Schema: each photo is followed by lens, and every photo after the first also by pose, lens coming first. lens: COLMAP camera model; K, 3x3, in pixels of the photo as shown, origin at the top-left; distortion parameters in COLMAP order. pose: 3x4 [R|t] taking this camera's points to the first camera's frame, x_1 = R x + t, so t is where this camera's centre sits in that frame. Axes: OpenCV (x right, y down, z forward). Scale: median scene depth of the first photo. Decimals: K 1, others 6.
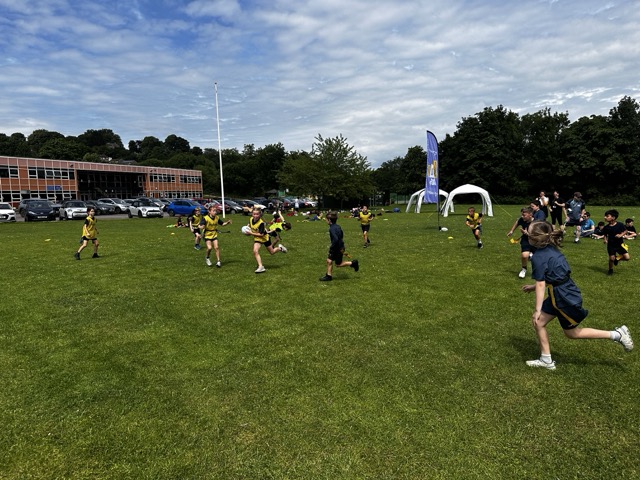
lens RADIAL K [[447.5, 0, 320.4], [0, 447.5, 235.5], [0, 0, 1]] dist [0.040846, -0.052114]
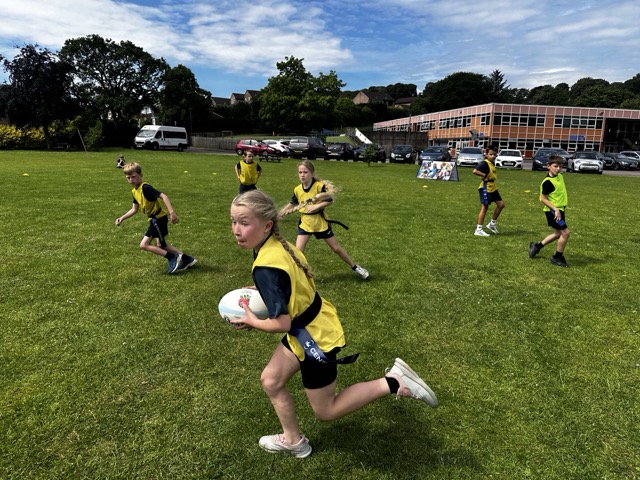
lens RADIAL K [[447.5, 0, 326.1], [0, 447.5, 240.6], [0, 0, 1]] dist [0.040846, -0.052114]
pose [[0.497107, 0.212310, -0.841314, -0.006056], [-0.113758, 0.977180, 0.179381, -0.004140], [0.860200, 0.006534, 0.509916, 0.073155]]
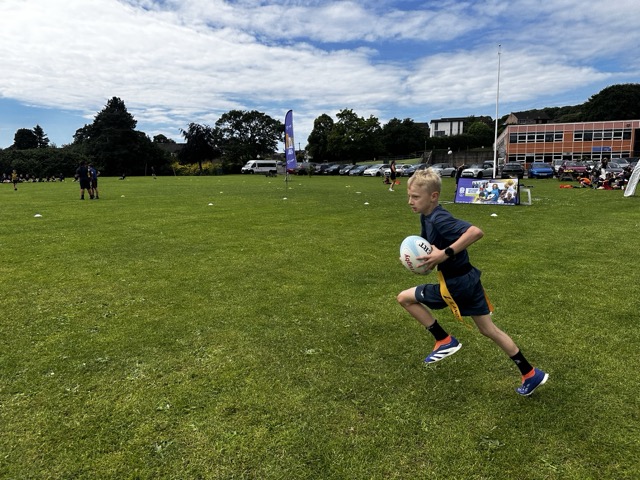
lens RADIAL K [[447.5, 0, 328.3], [0, 447.5, 257.9], [0, 0, 1]] dist [0.040846, -0.052114]
pose [[0.014386, 0.208014, -0.978020, 0.612975], [-0.073258, 0.975712, 0.206446, -0.037655], [0.997209, 0.068678, 0.029275, 0.460910]]
